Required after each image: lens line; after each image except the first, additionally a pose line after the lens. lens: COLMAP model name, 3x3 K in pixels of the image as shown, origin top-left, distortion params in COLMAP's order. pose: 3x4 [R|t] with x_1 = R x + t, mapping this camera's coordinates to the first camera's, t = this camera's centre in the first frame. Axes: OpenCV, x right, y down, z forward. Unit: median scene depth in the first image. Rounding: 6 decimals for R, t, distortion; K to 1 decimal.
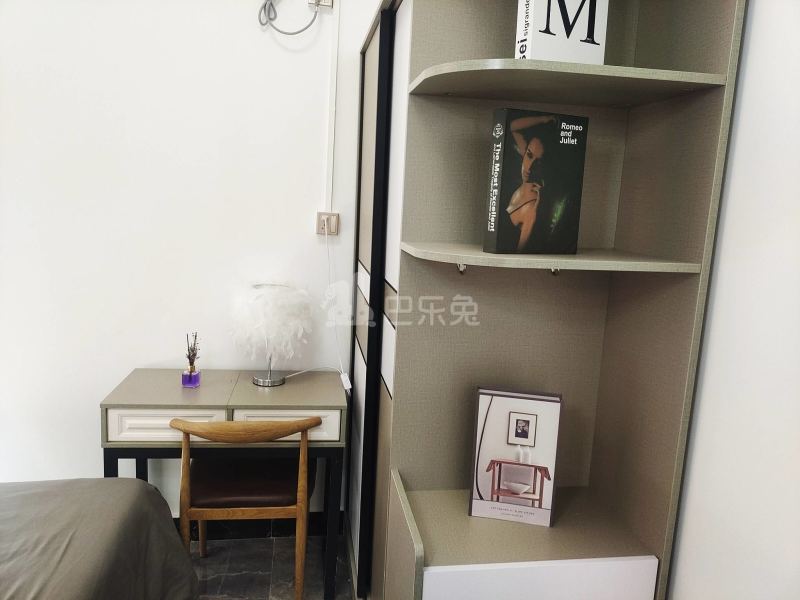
lens RADIAL K [[598.9, 0, 393.2], [0, 598.9, 289.1], [0, 0, 1]] dist [0.087074, -0.130576]
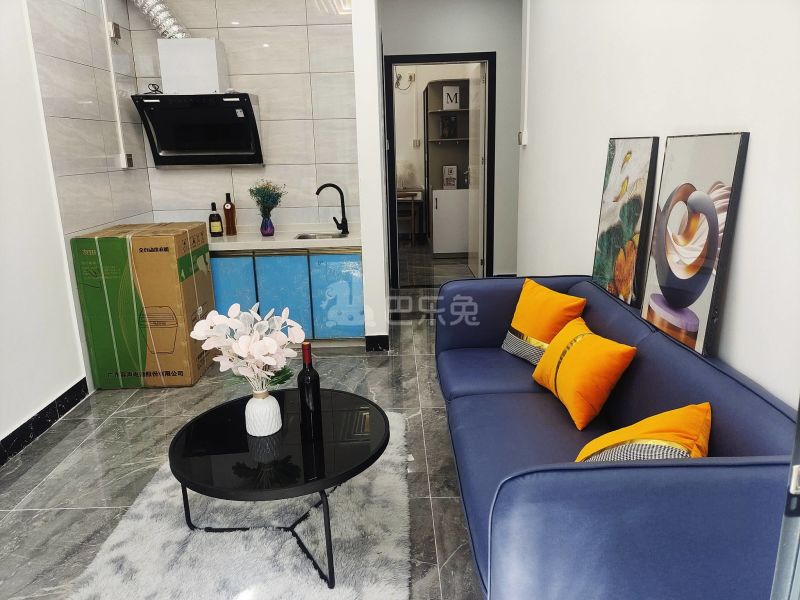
lens RADIAL K [[598.9, 0, 393.2], [0, 598.9, 289.1], [0, 0, 1]] dist [0.087074, -0.130576]
pose [[0.986662, -0.030927, -0.159820, 0.549734], [0.044990, 0.995353, 0.085138, 0.829048], [0.156444, -0.091193, 0.983468, -4.784423]]
